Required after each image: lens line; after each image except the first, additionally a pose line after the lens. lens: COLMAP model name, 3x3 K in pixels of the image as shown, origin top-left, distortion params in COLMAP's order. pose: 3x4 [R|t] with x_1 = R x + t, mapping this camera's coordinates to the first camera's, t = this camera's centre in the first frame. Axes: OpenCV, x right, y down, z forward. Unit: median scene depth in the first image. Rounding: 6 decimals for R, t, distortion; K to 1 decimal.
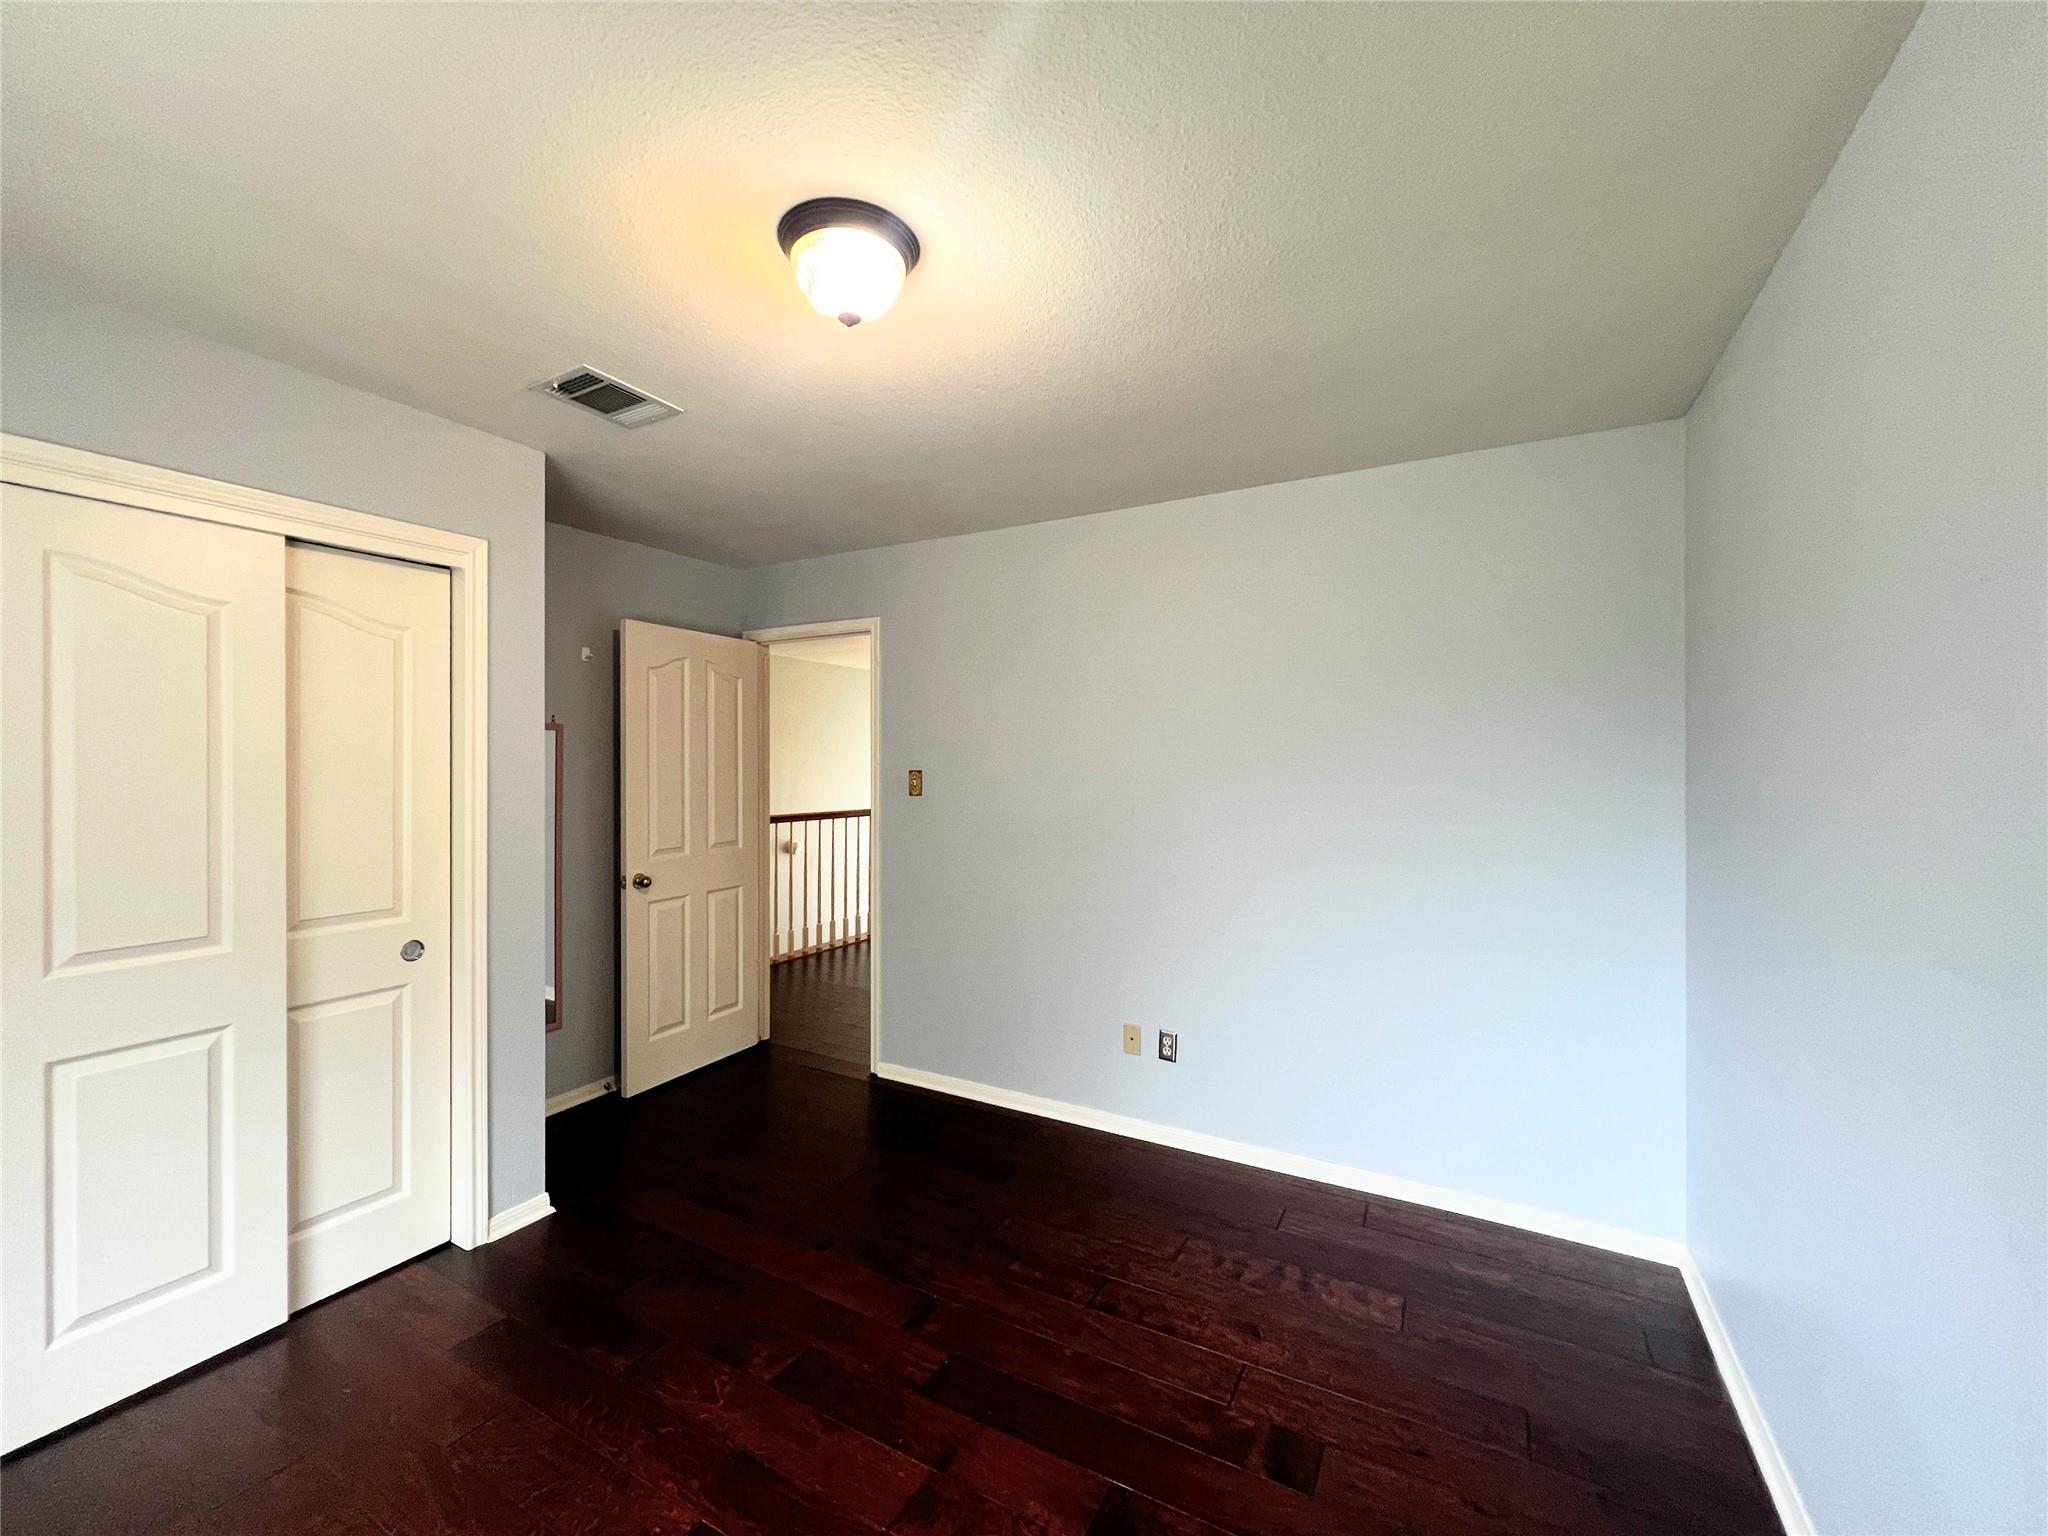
lens RADIAL K [[824.1, 0, 1019.4], [0, 824.1, 764.7], [0, 0, 1]] dist [-0.000299, 0.000180]
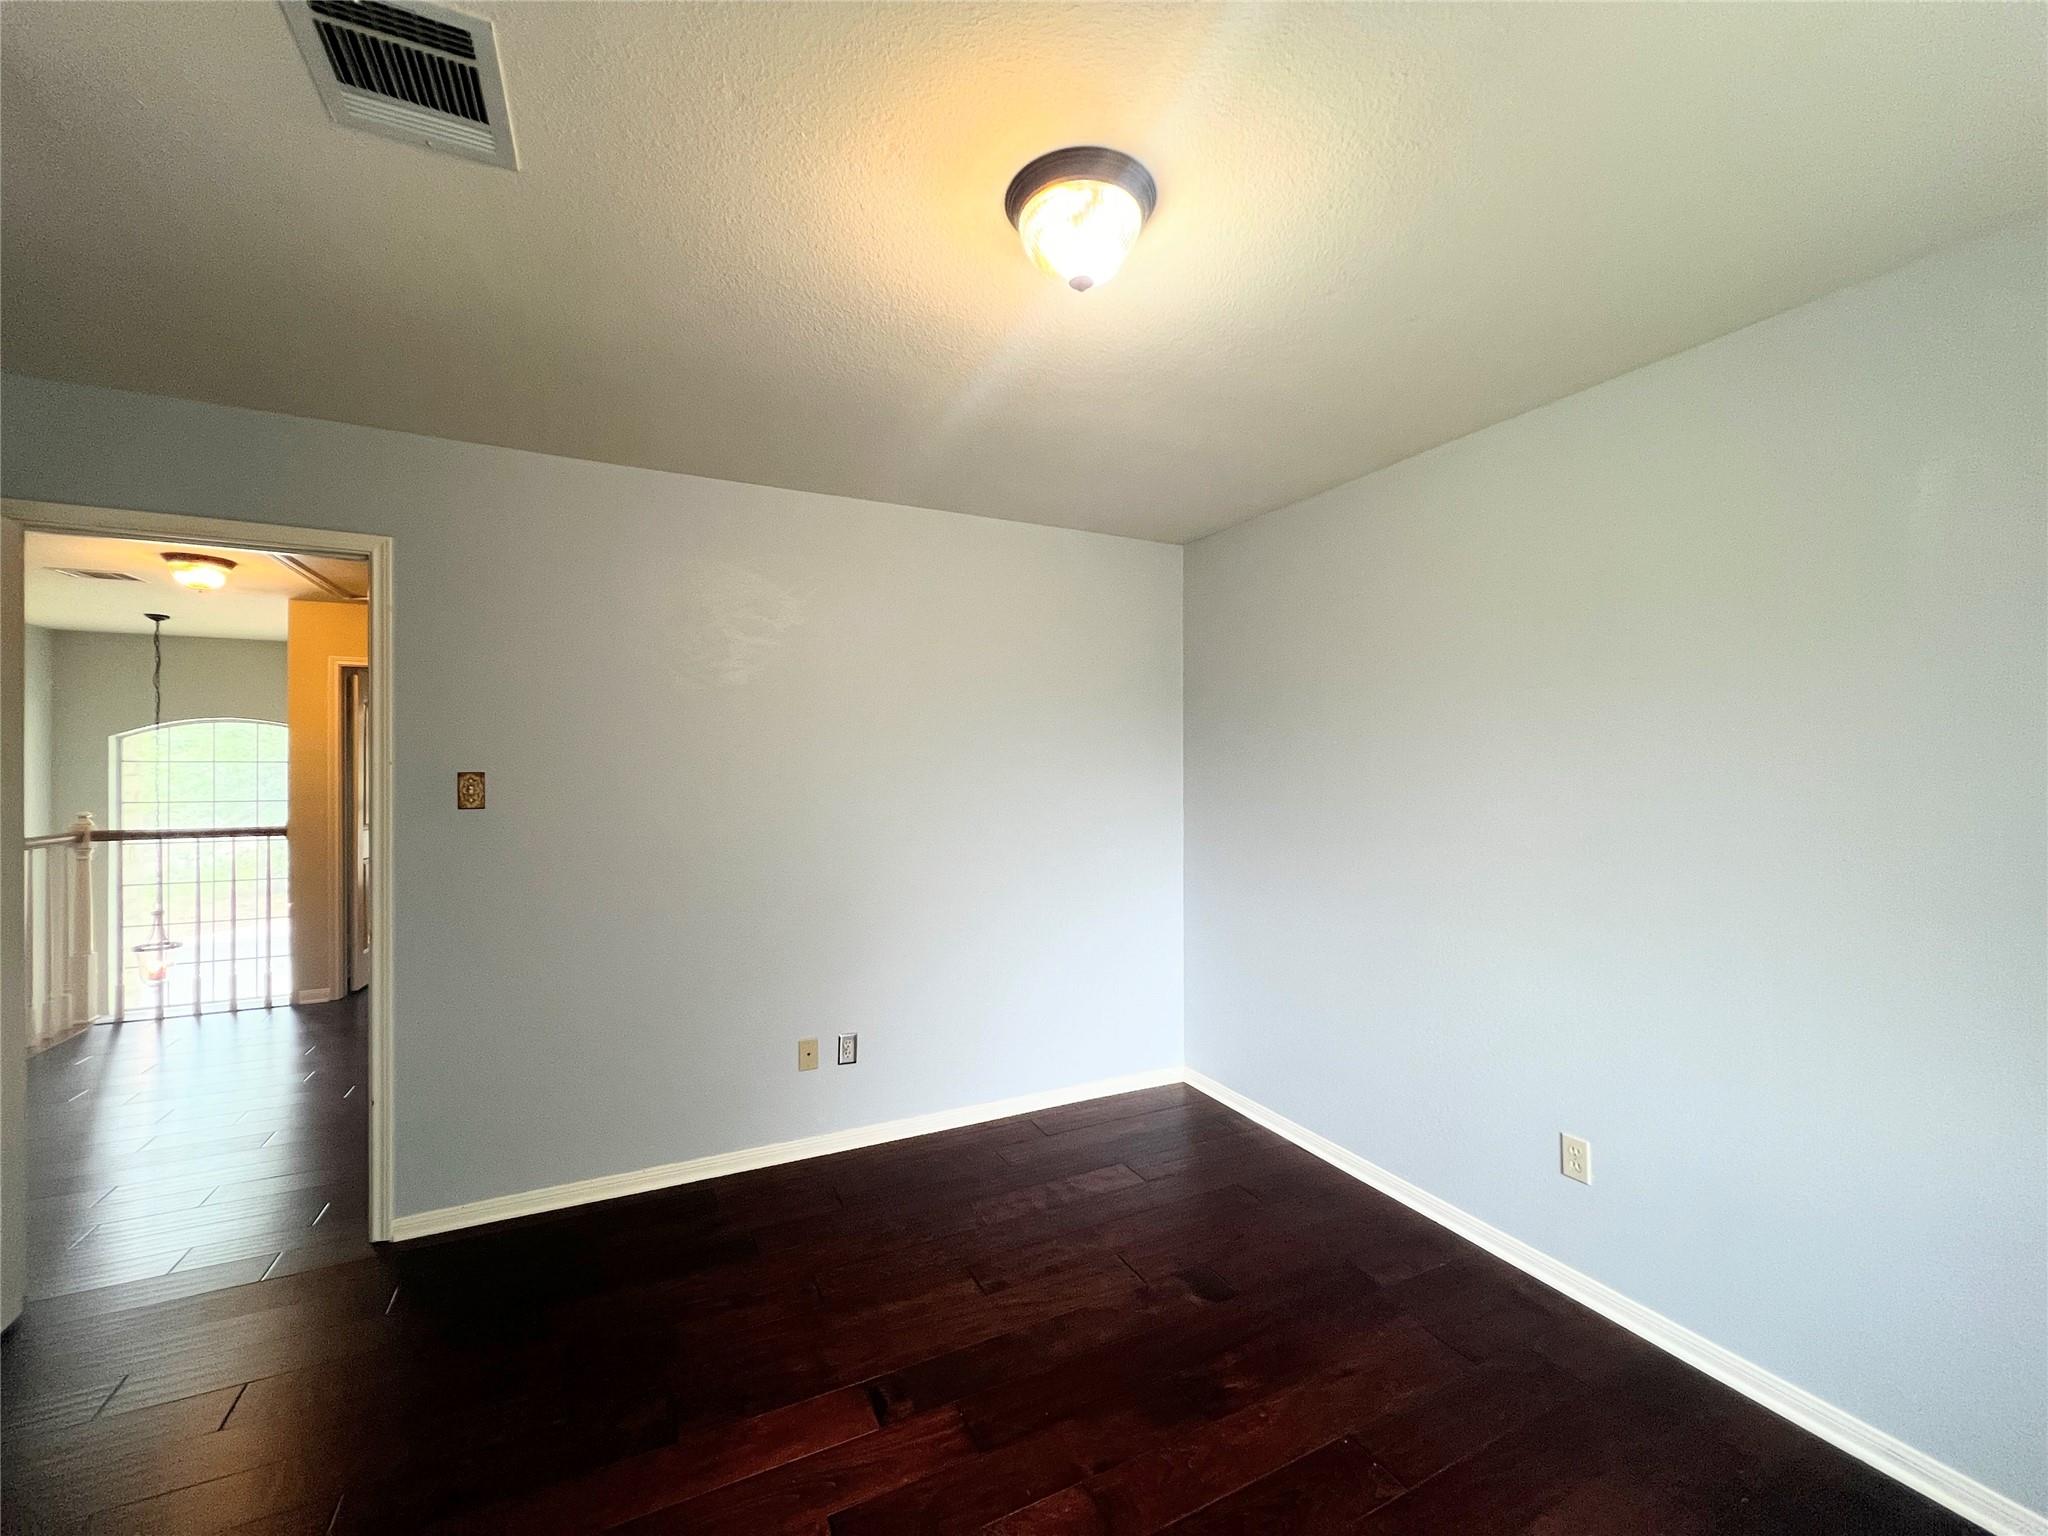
lens RADIAL K [[819.9, 0, 1018.0], [0, 819.9, 767.5], [0, 0, 1]] dist [0.000761, -0.000214]
pose [[0.567391, -0.005414, 0.823431, -0.587432], [-0.003914, 0.999949, 0.009272, -0.007850], [-0.823439, -0.008484, 0.567341, 0.314459]]
